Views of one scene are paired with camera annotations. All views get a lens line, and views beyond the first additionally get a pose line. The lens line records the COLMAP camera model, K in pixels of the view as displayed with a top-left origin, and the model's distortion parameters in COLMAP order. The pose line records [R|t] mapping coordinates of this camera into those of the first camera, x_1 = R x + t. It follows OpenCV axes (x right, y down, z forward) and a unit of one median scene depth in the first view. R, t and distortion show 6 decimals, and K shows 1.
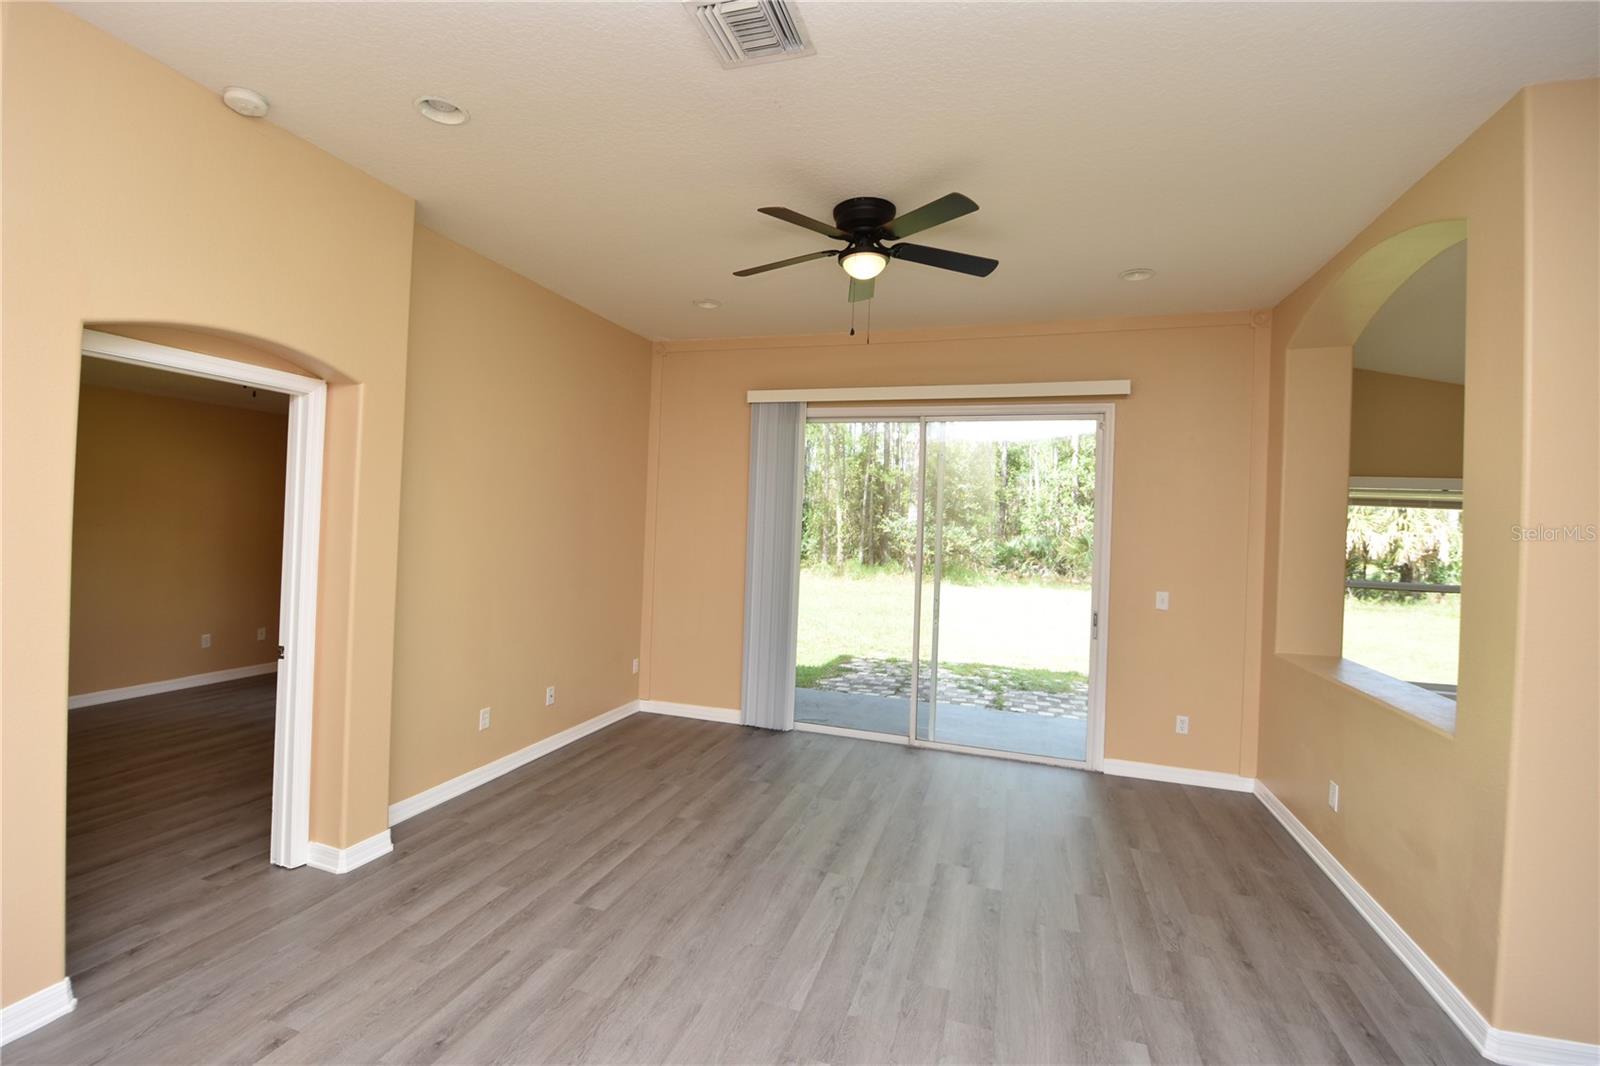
lens RADIAL K [[702.3, 0, 790.8], [0, 702.3, 517.8], [0, 0, 1]] dist [0.013727, -0.023669]
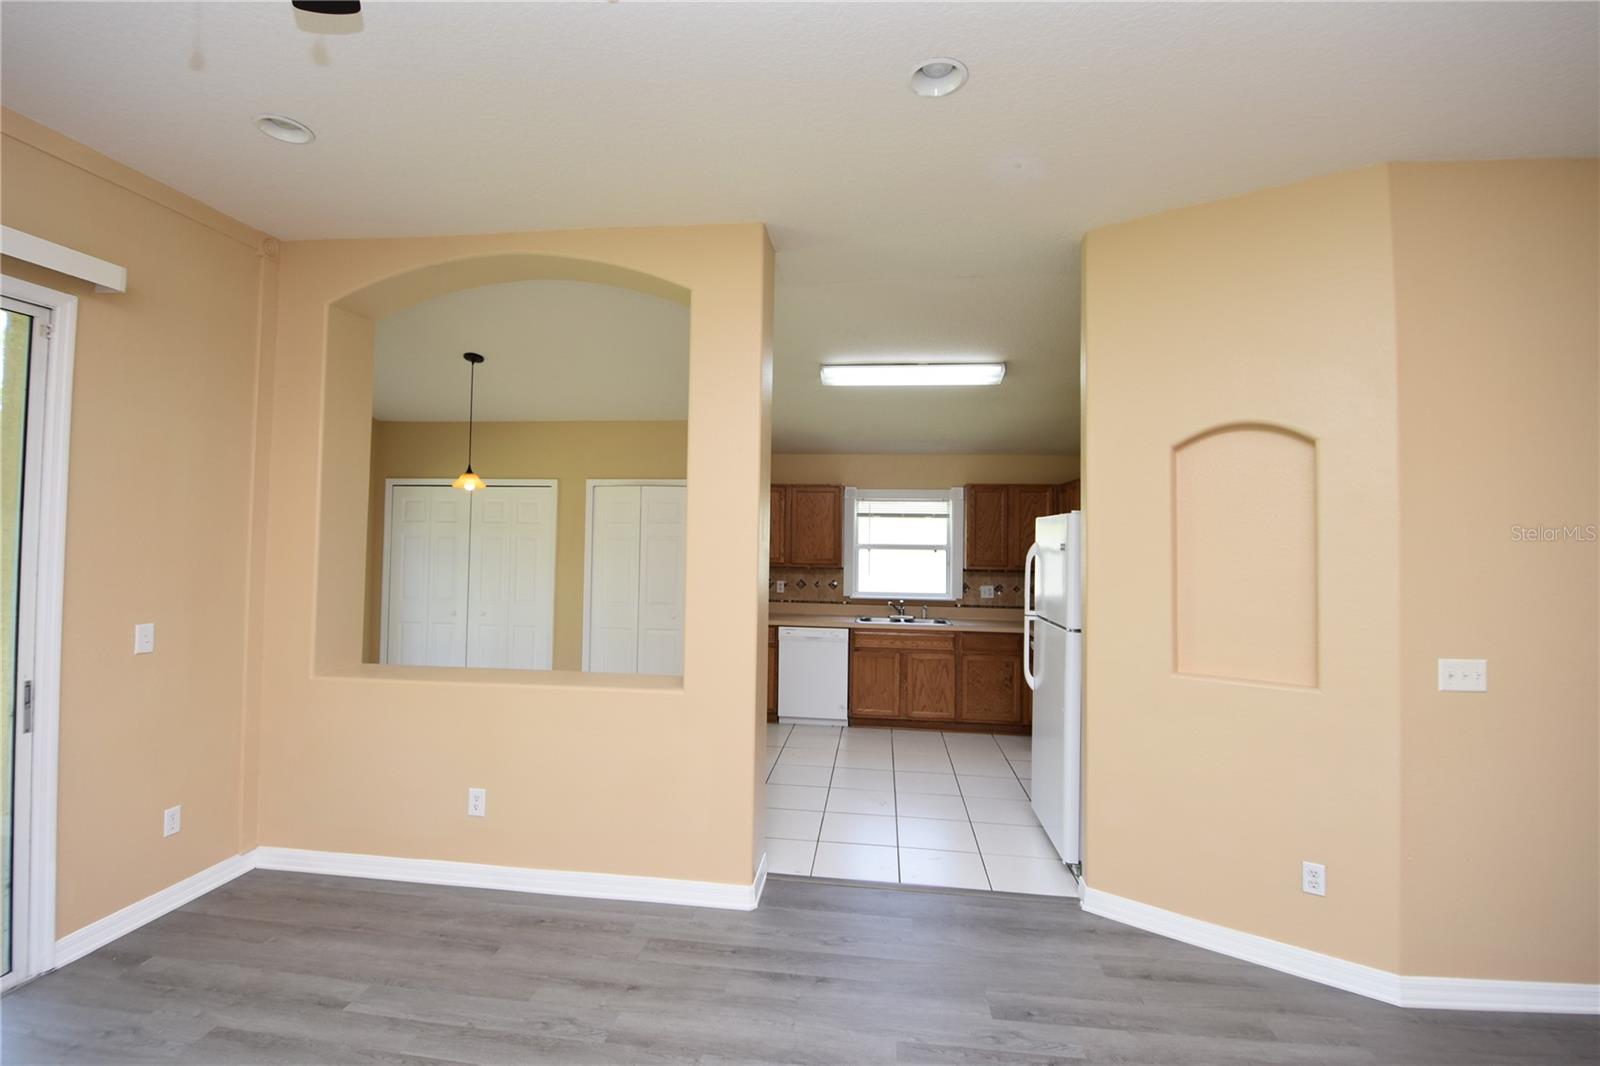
lens RADIAL K [[702.3, 0, 790.8], [0, 702.3, 517.8], [0, 0, 1]] dist [0.013727, -0.023669]
pose [[-0.186967, -0.008266, 0.982331, -0.159871], [-0.028399, 0.999592, 0.003006, -0.006081], [-0.981956, -0.027335, -0.187126, 0.482623]]
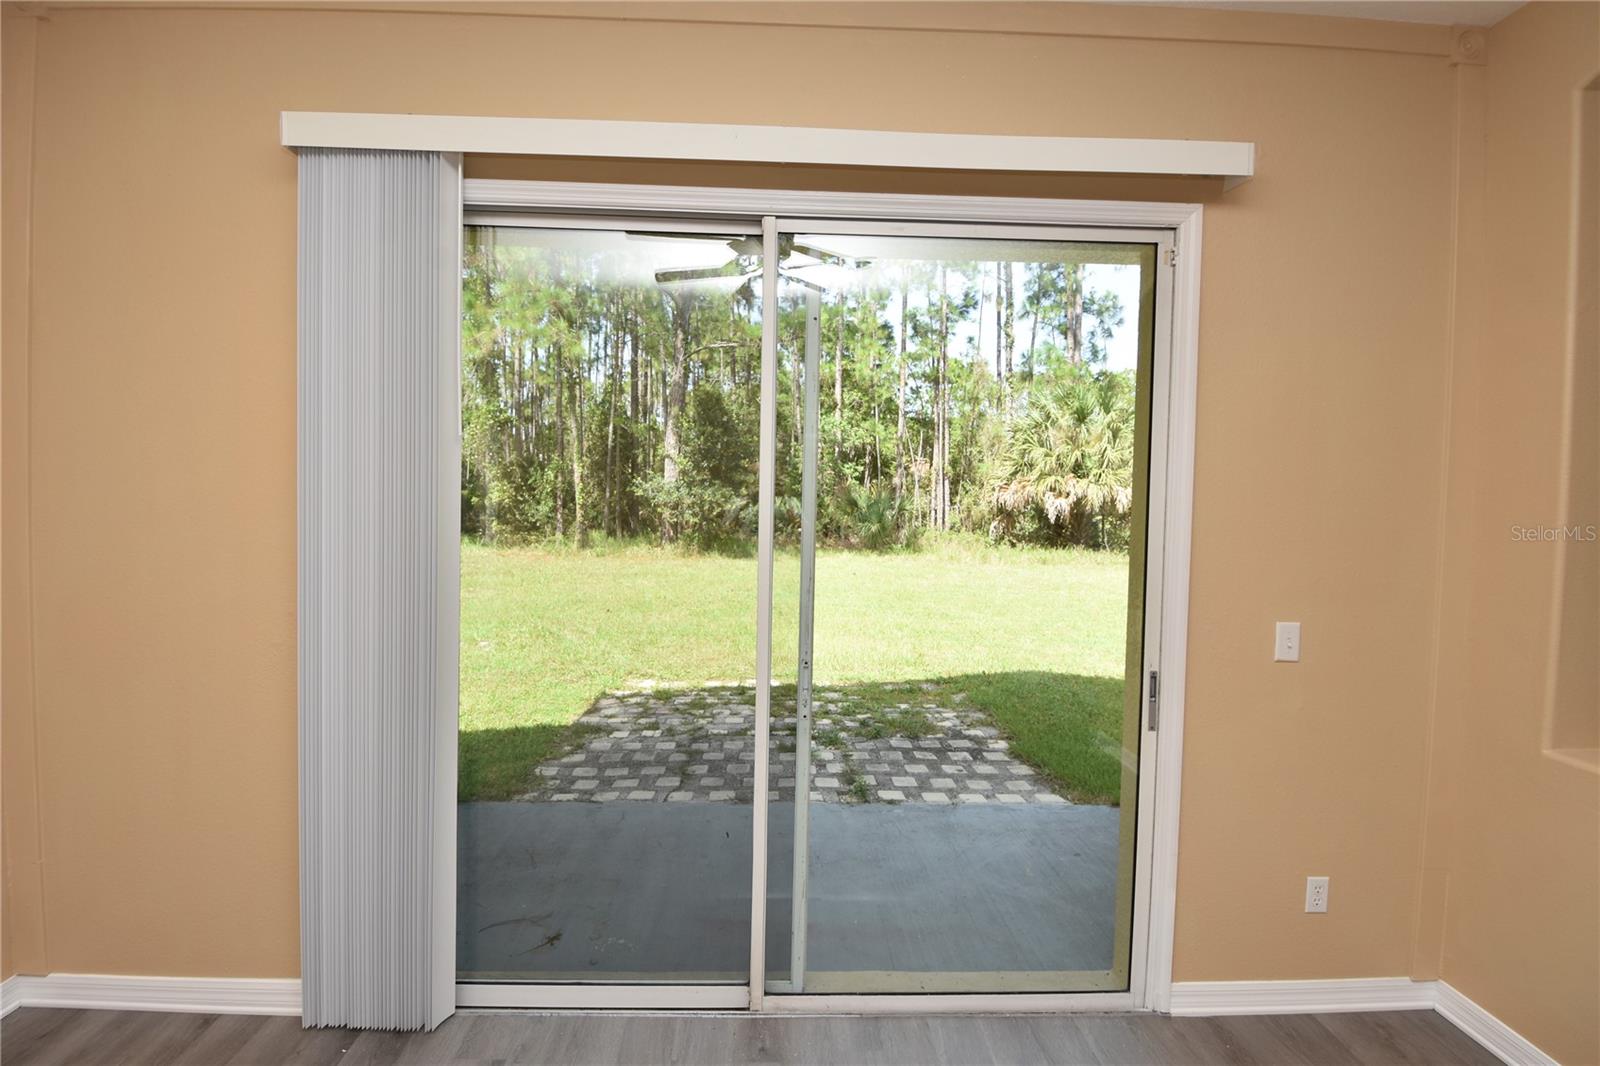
lens RADIAL K [[737.3, 0, 792.1], [0, 737.3, 518.0], [0, 0, 1]] dist [-0.005161, -0.012118]
pose [[0.939570, -0.030587, 0.340988, 0.049627], [0.012223, 0.998363, 0.055873, 0.004358], [-0.342139, -0.048329, 0.938406, 0.573007]]
